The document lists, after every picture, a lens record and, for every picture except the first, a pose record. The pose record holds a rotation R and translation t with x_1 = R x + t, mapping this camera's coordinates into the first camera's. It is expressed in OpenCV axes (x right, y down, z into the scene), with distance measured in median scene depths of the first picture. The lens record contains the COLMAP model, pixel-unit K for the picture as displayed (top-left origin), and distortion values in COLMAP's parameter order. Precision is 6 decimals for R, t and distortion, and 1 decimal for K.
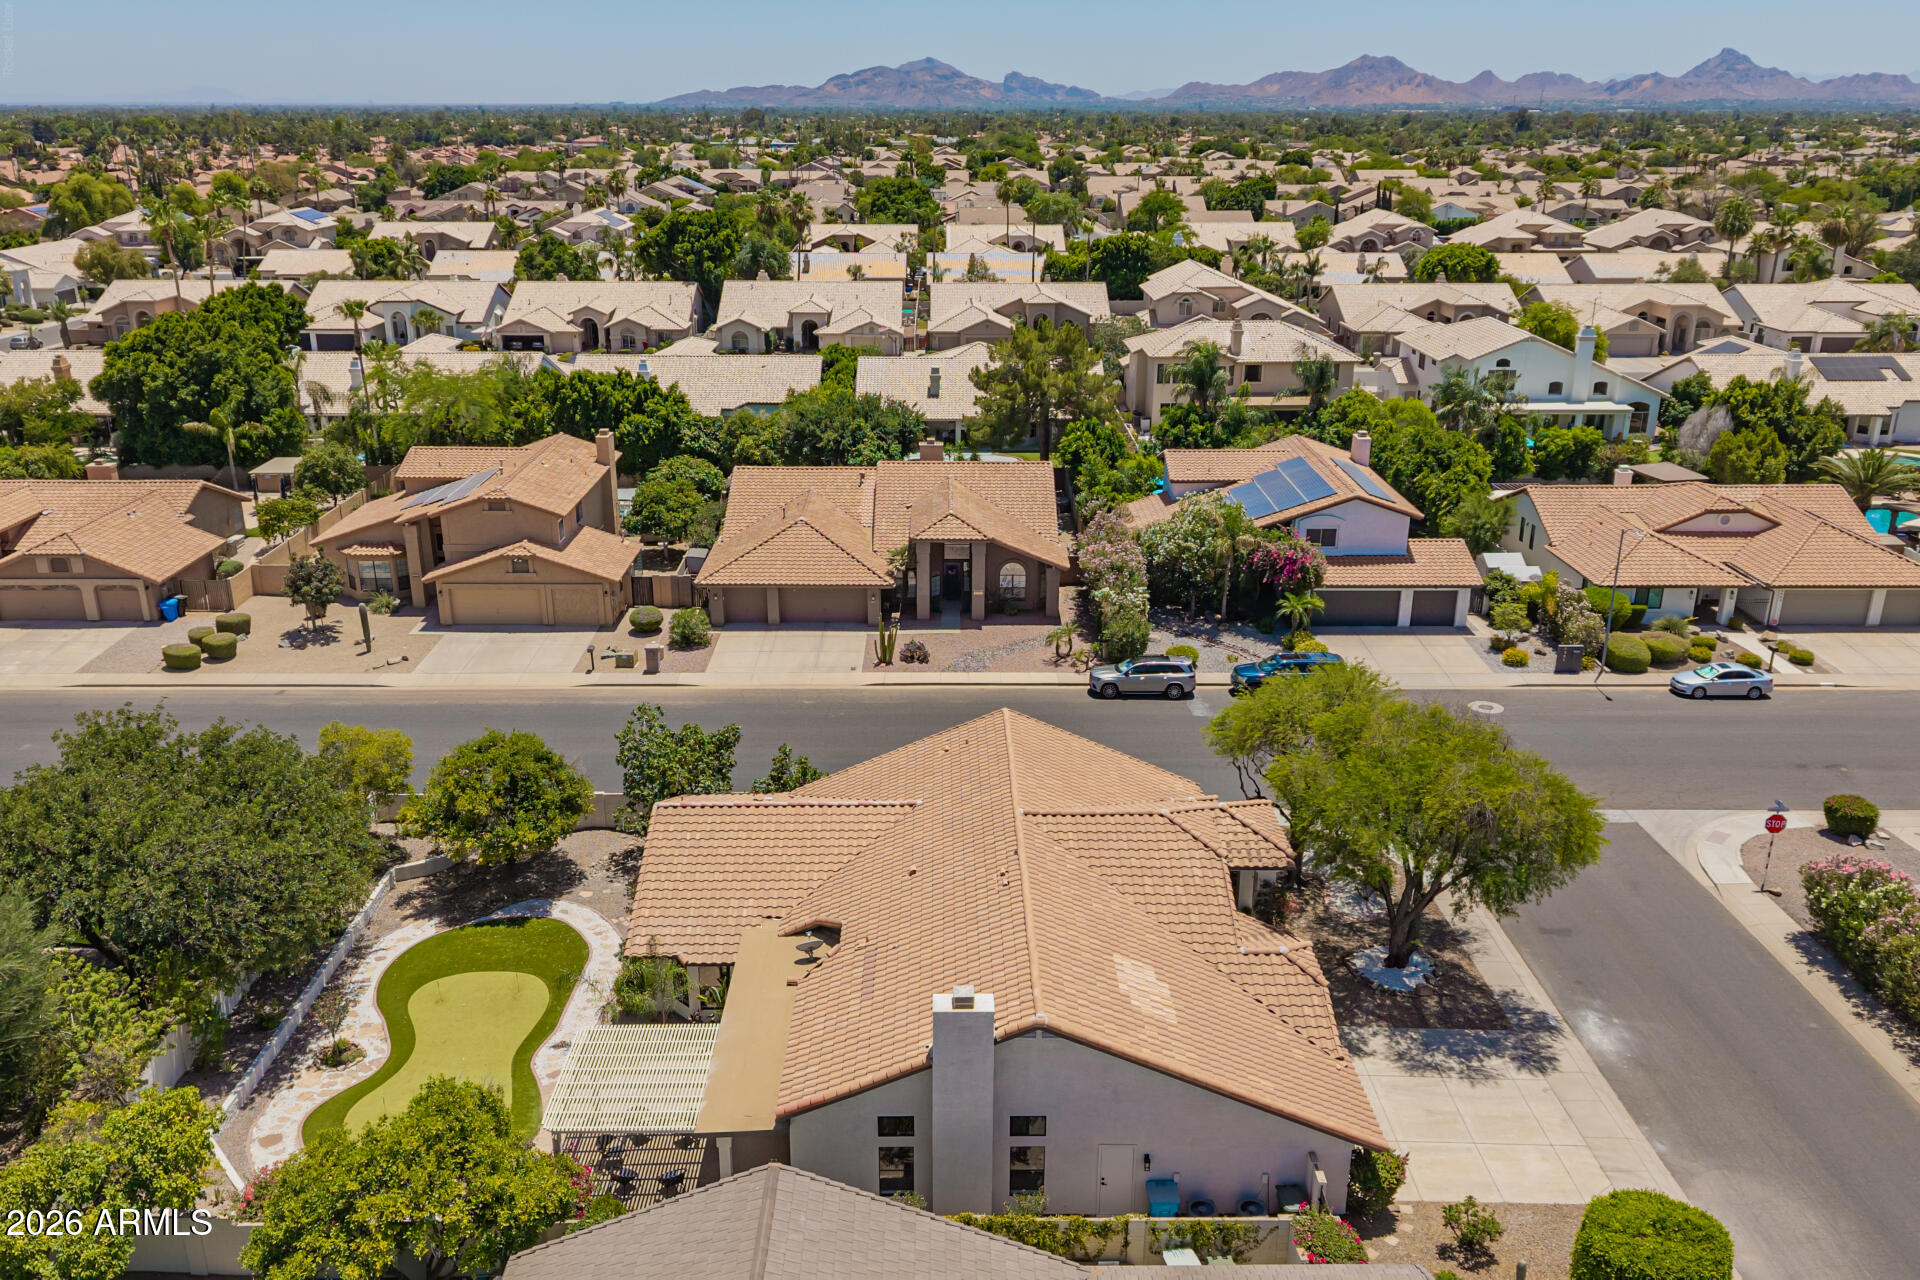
lens RADIAL K [[1528.6, 0, 952.5], [0, 1528.6, 638.0], [0, 0, 1]] dist [0.023589, -0.015881]
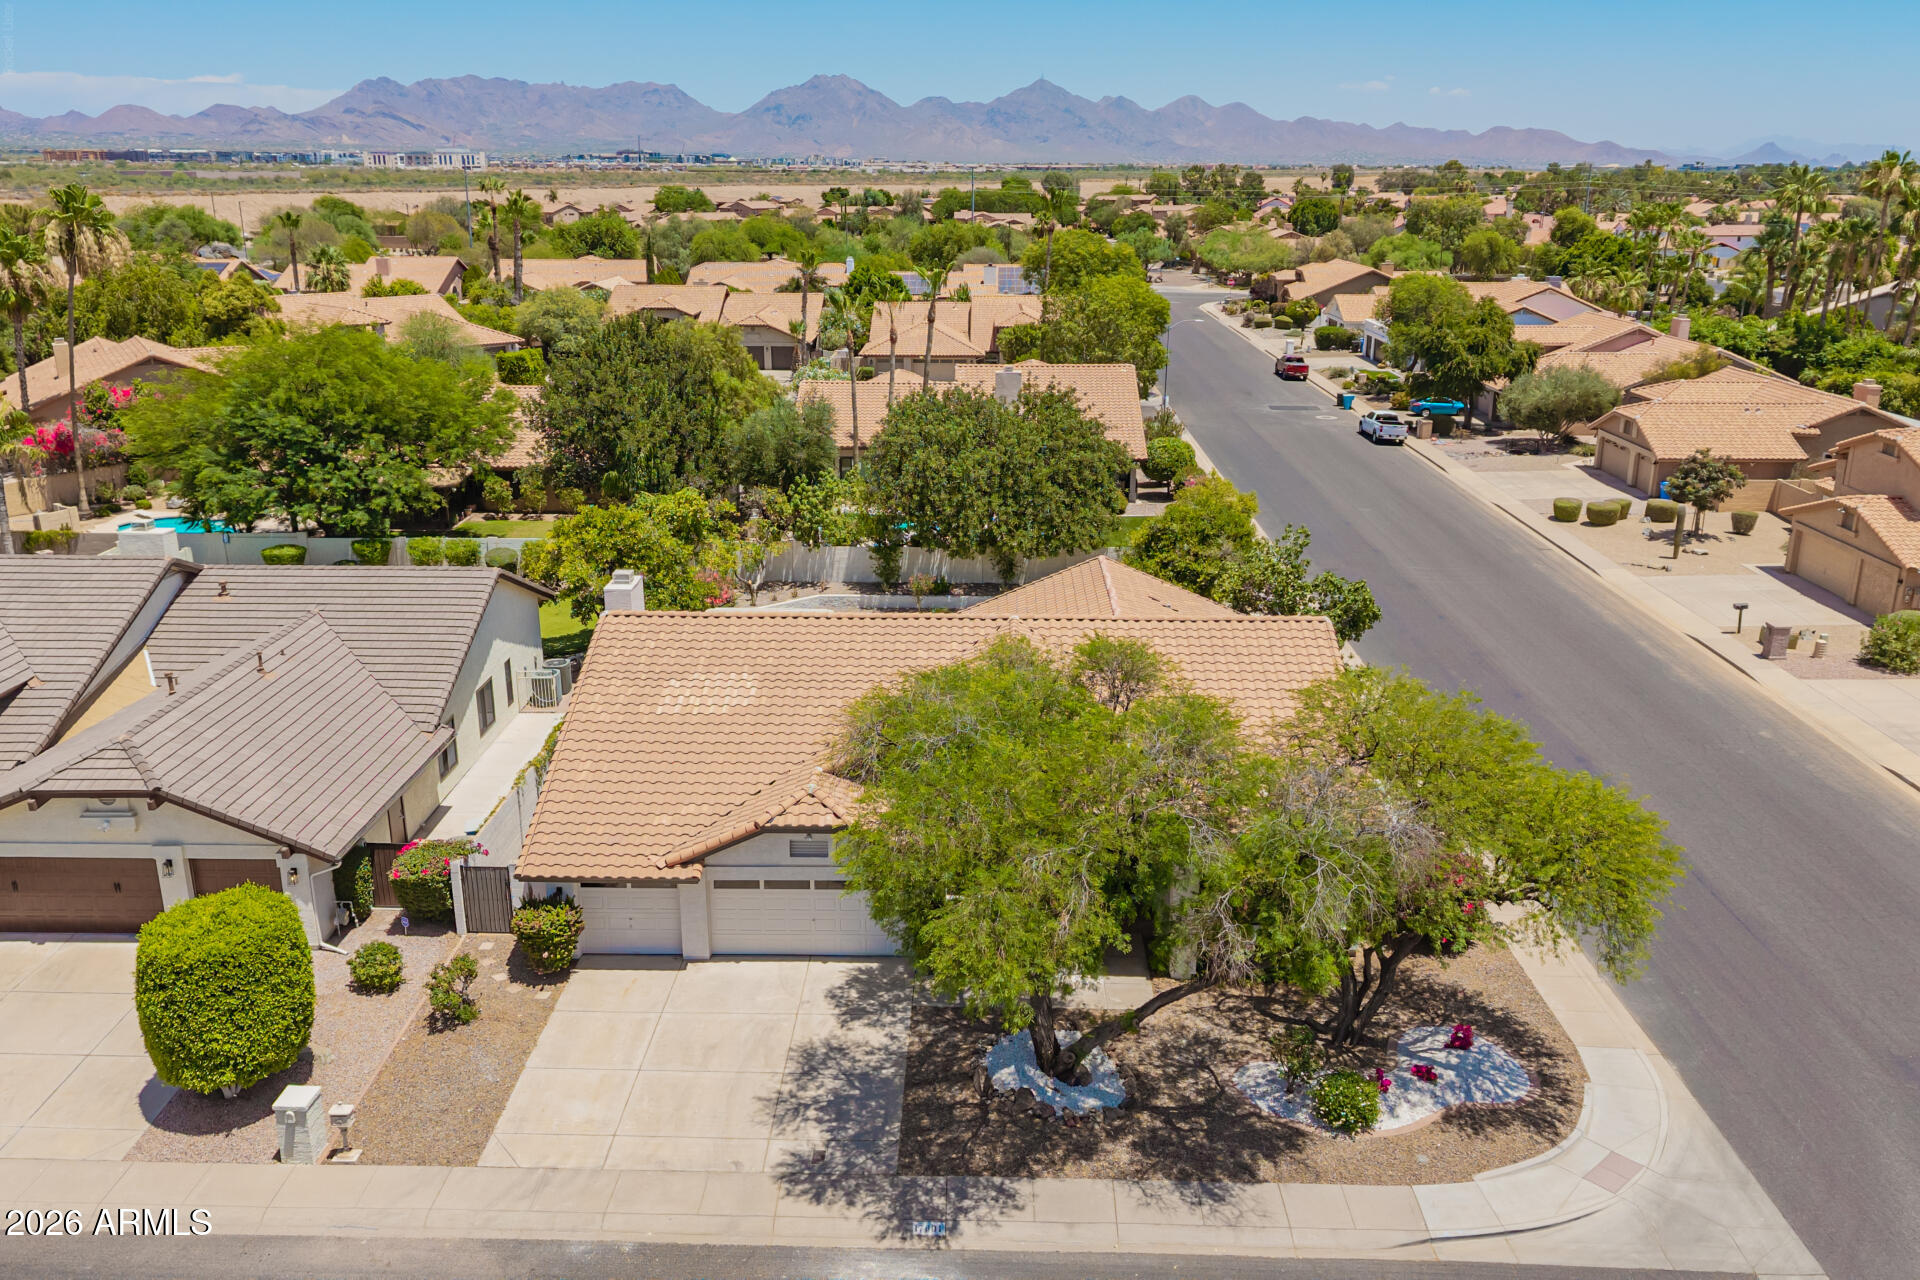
lens RADIAL K [[1528.6, 0, 952.5], [0, 1528.6, 638.0], [0, 0, 1]] dist [0.023589, -0.015881]
pose [[-0.040917, 0.290927, -0.955870, 0.882578], [-0.333910, 0.897687, 0.287511, -0.112988], [0.941716, 0.330939, 0.060413, 0.921257]]
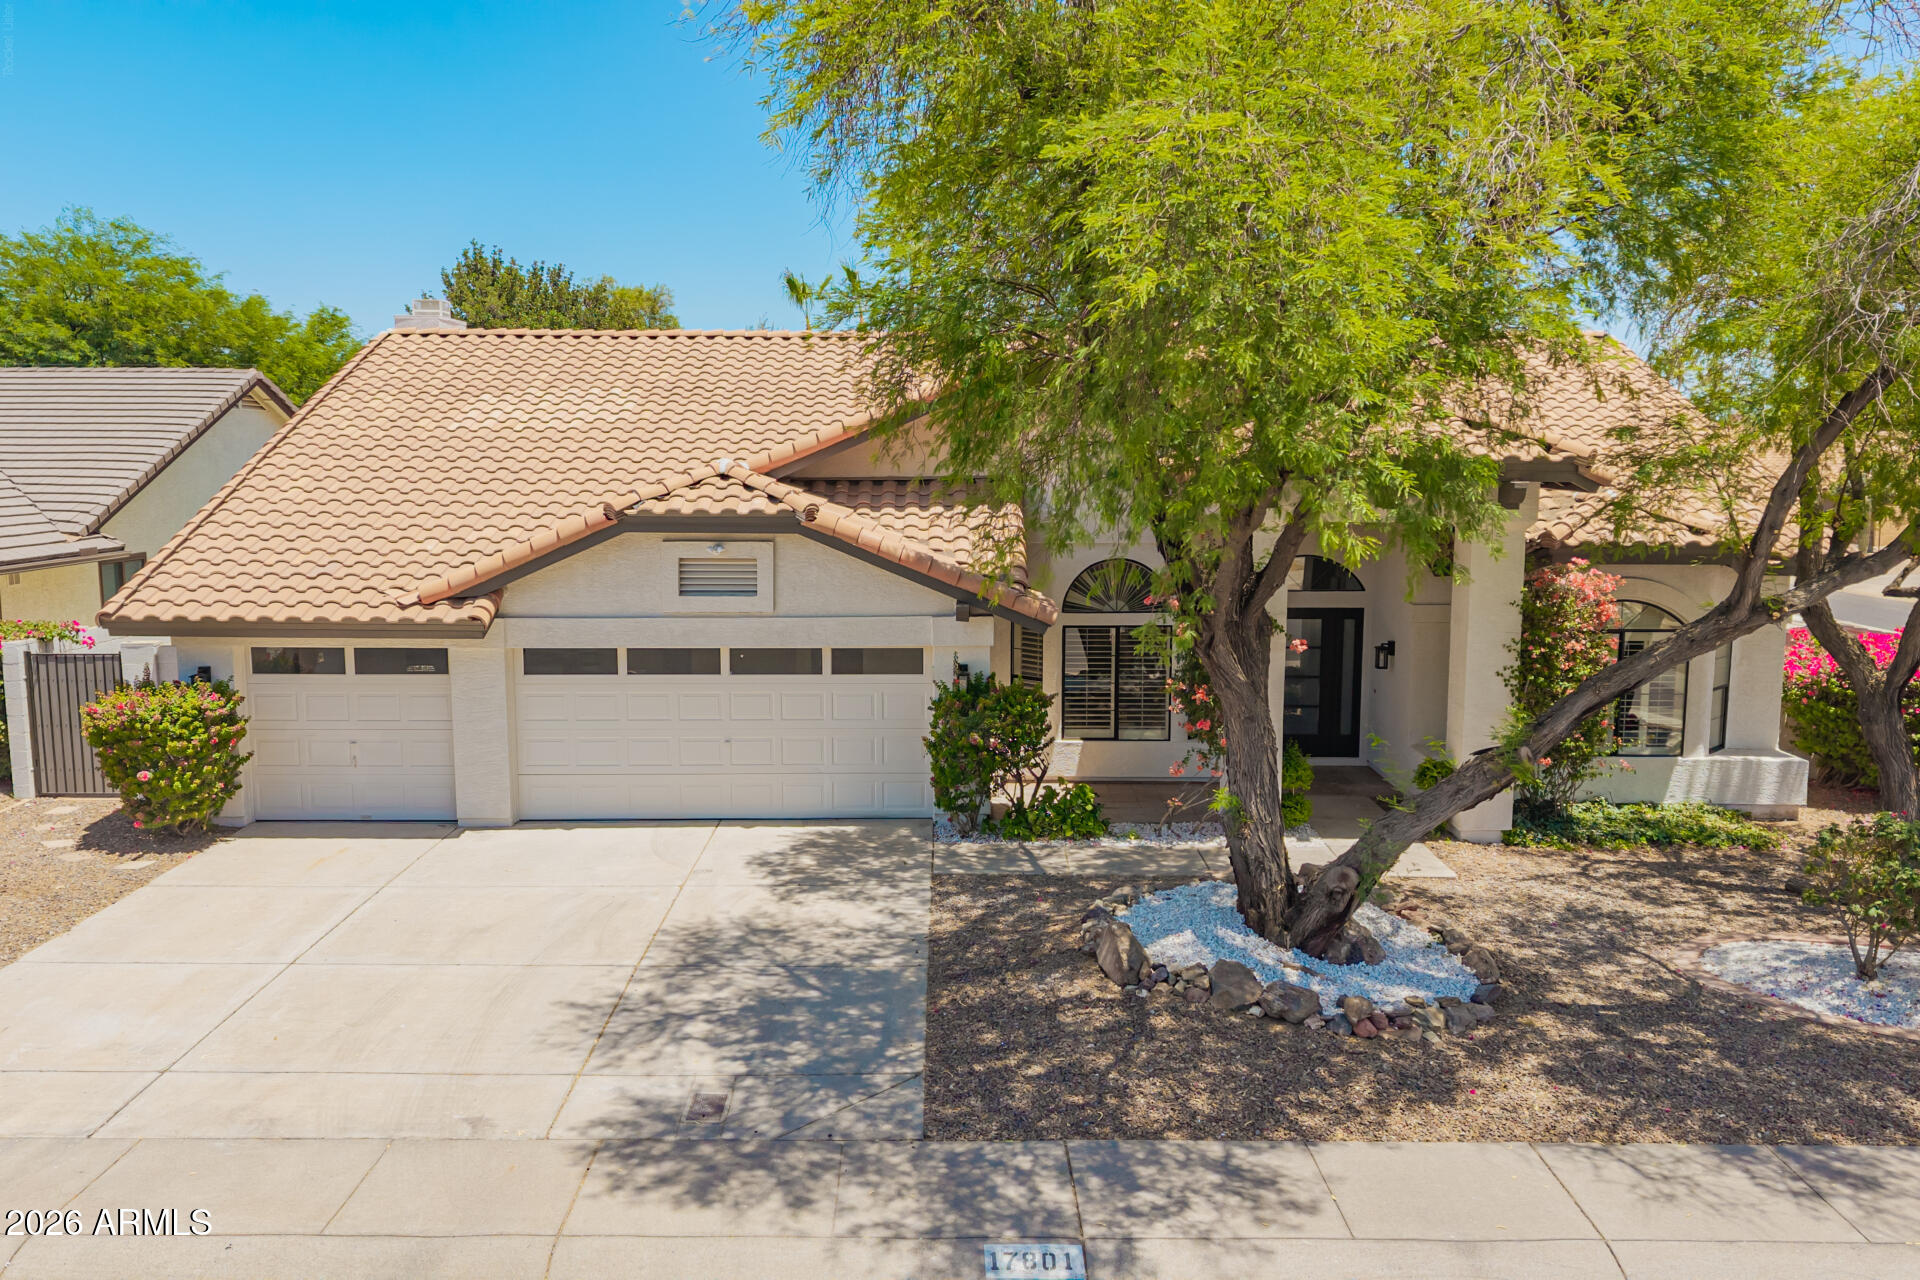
lens RADIAL K [[1528.6, 0, 952.5], [0, 1528.6, 638.0], [0, 0, 1]] dist [0.023589, -0.015881]
pose [[-0.009872, 0.119248, -0.992815, 0.572449], [-0.336228, 0.934658, 0.115606, 0.165941], [0.941729, 0.334954, 0.030868, 0.980452]]
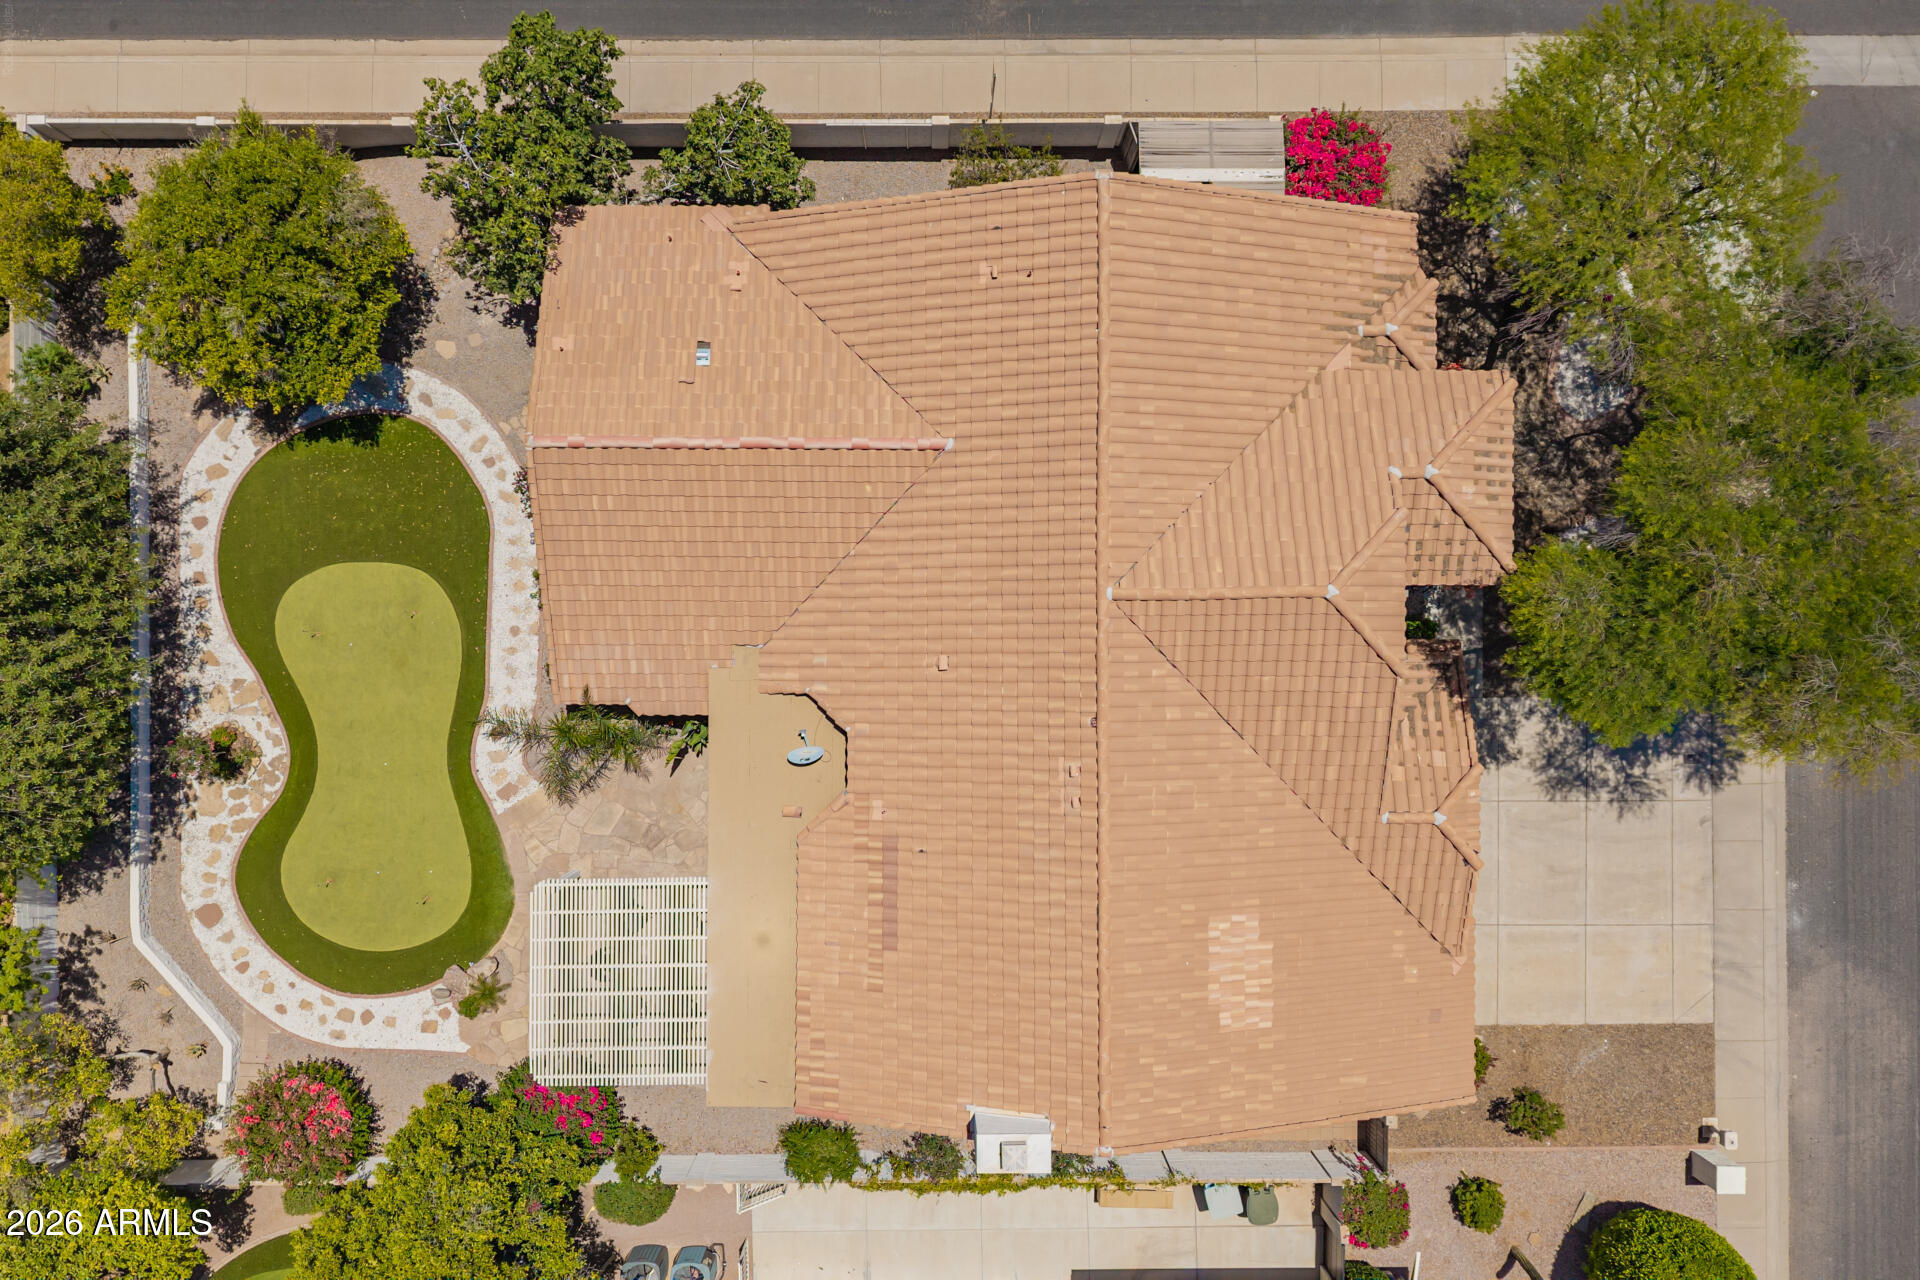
lens RADIAL K [[1528.6, 0, 952.5], [0, 1528.6, 638.0], [0, 0, 1]] dist [0.023589, -0.015881]
pose [[0.999902, 0.012757, 0.005703, -0.025673], [-0.009619, 0.332331, 0.943114, -0.491425], [0.010136, -0.943077, 0.332421, 0.769706]]
